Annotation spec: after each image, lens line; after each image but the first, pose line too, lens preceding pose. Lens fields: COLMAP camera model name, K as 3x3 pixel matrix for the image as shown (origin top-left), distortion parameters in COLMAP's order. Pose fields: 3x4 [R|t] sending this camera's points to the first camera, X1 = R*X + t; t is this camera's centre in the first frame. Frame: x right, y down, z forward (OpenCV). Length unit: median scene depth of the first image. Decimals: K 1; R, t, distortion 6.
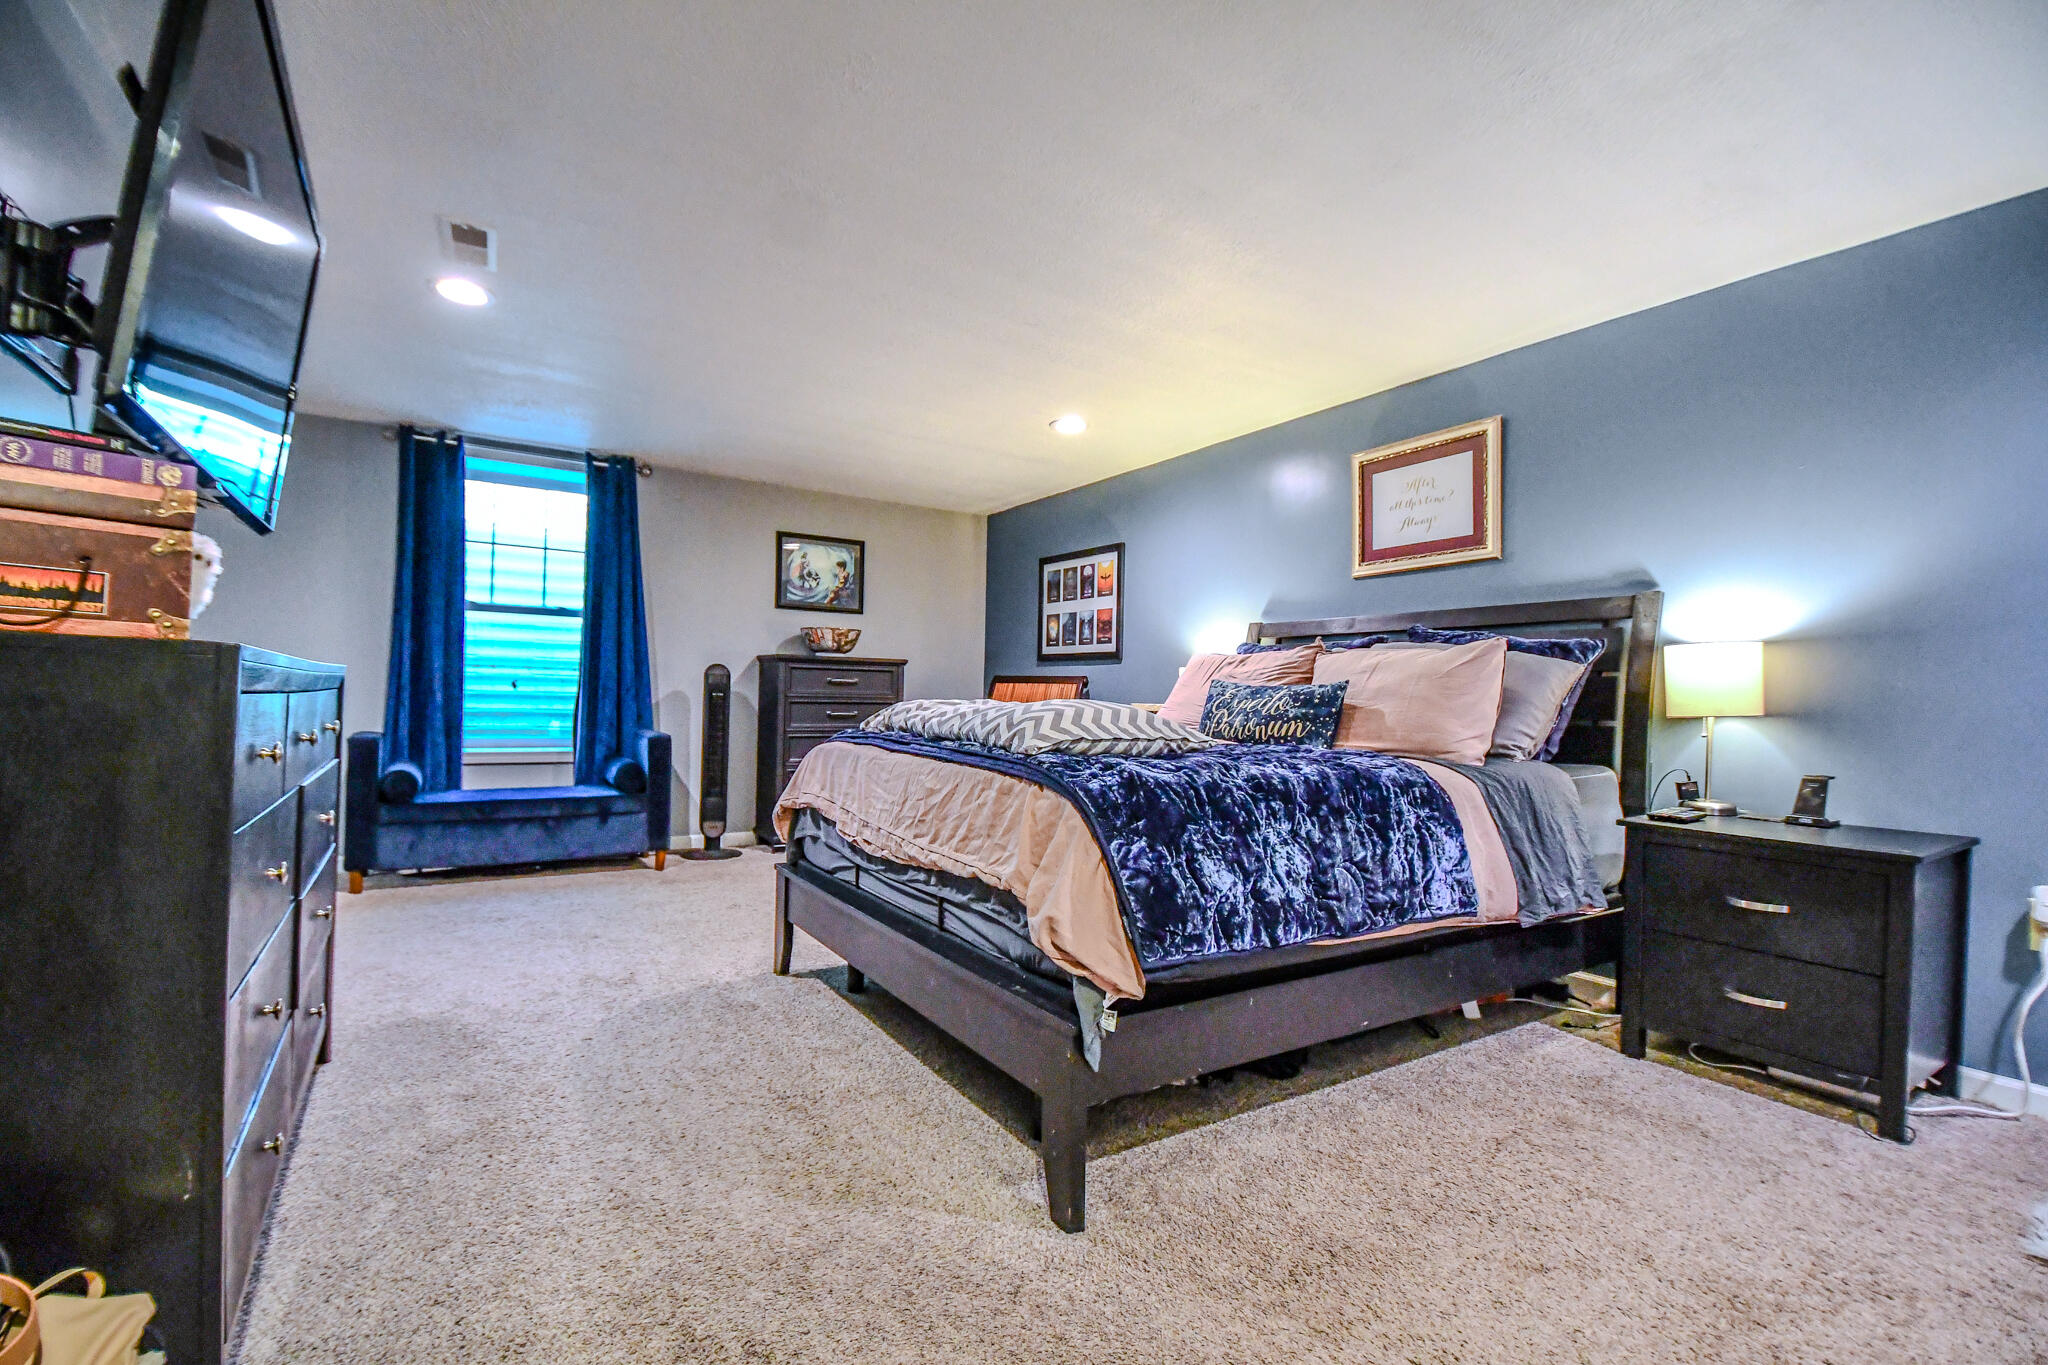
lens RADIAL K [[893.6, 0, 1004.6], [0, 893.6, 686.8], [0, 0, 1]] dist [0.000383, -0.013365]
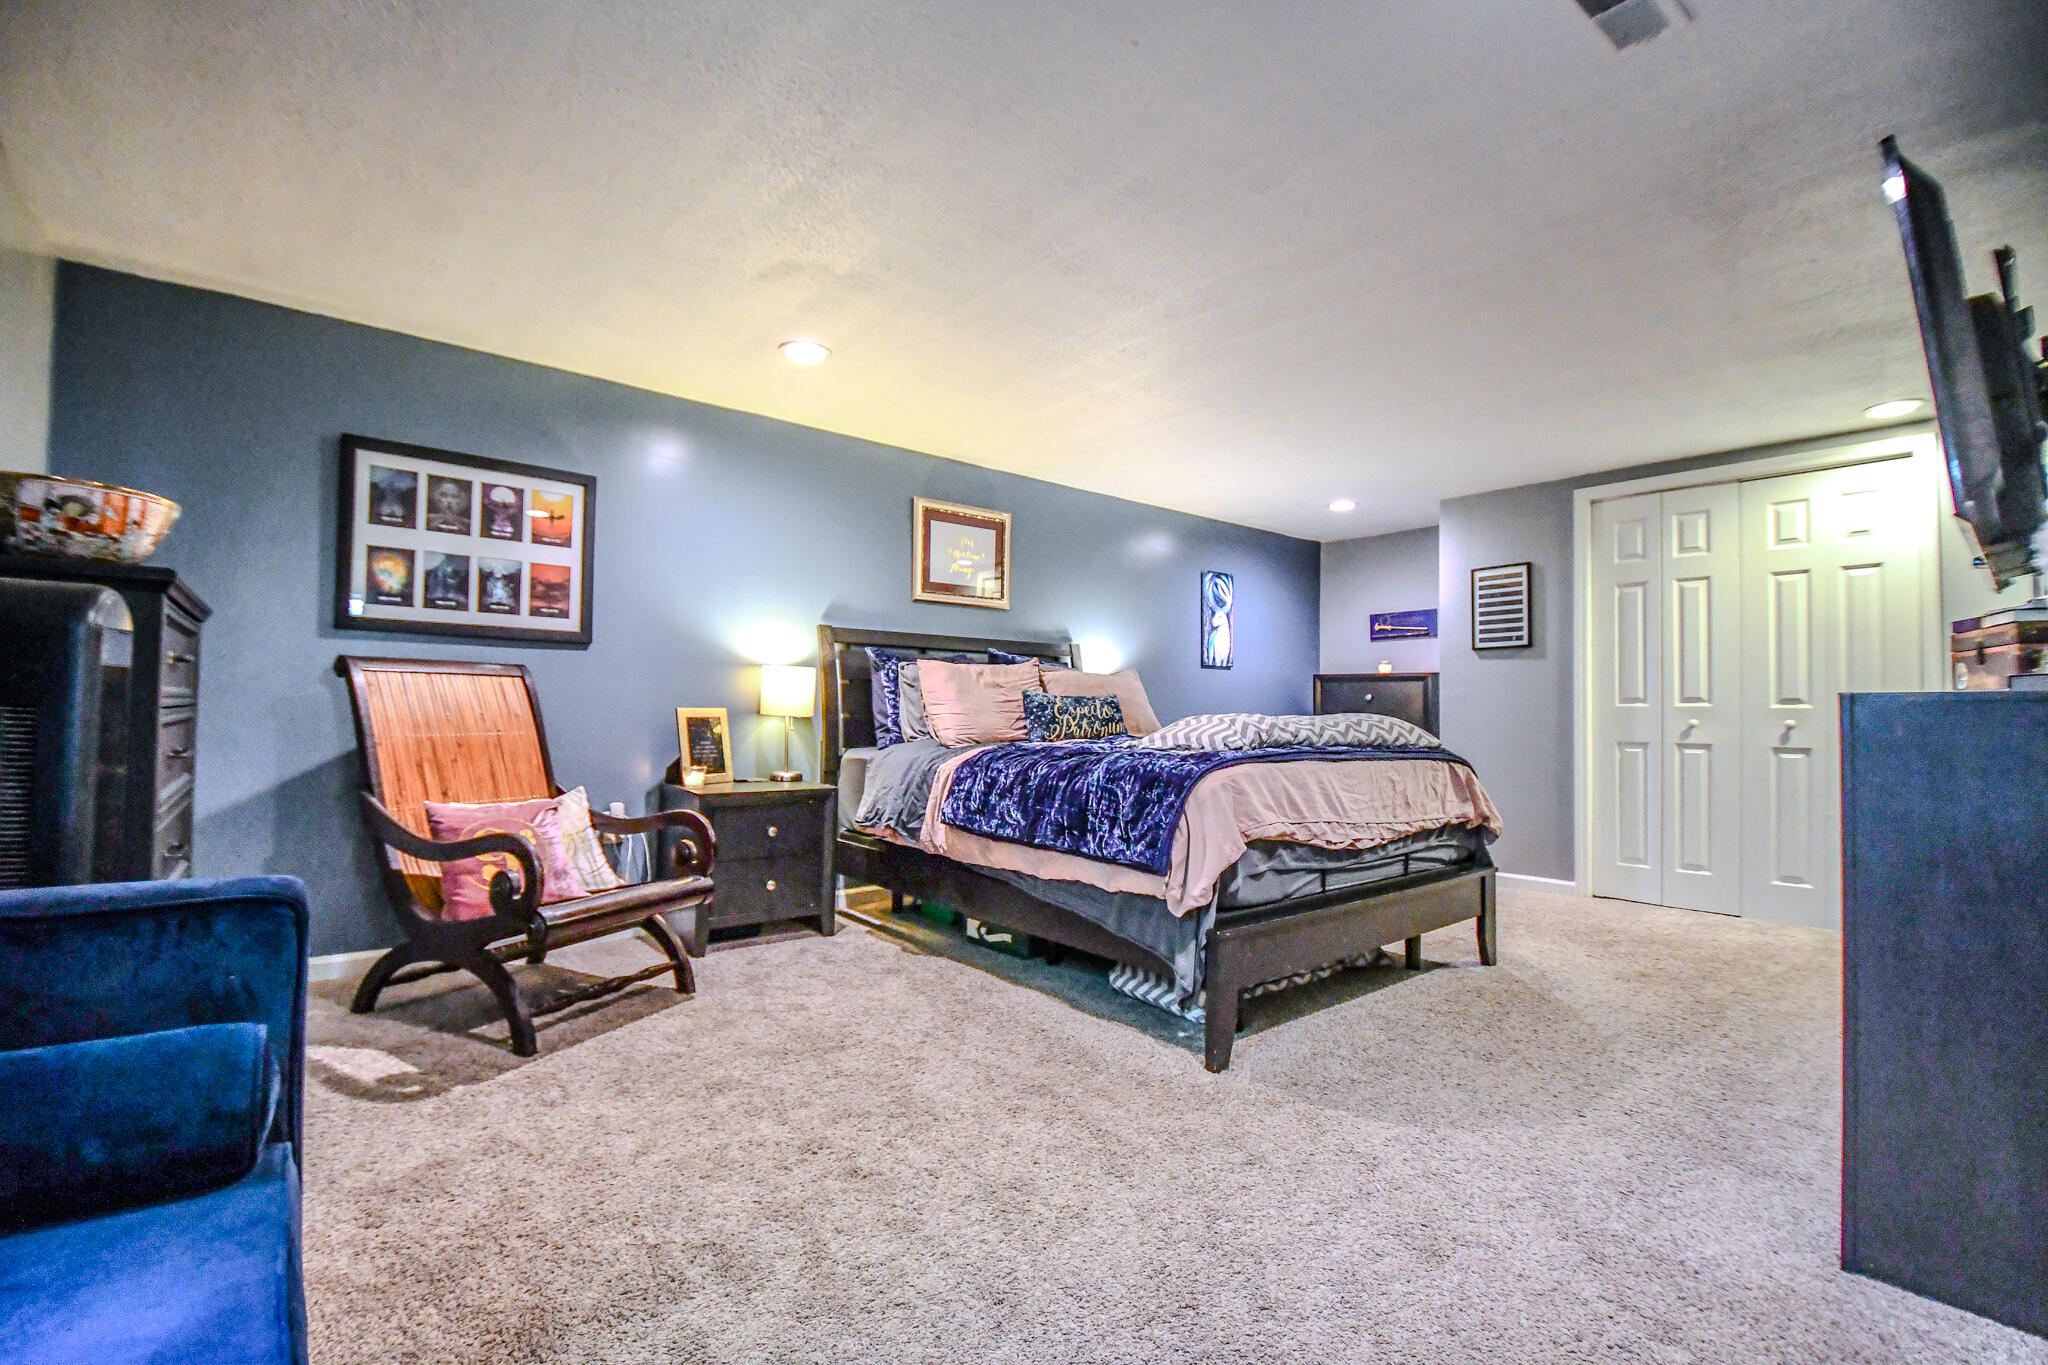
lens RADIAL K [[893.6, 0, 1014.9], [0, 893.6, 685.1], [0, 0, 1]] dist [0.000383, -0.013365]
pose [[-0.129269, 0.004623, 0.991599, -0.551044], [-0.031225, 0.999474, -0.008730, -0.003119], [-0.991118, -0.032091, -0.129056, 0.699283]]
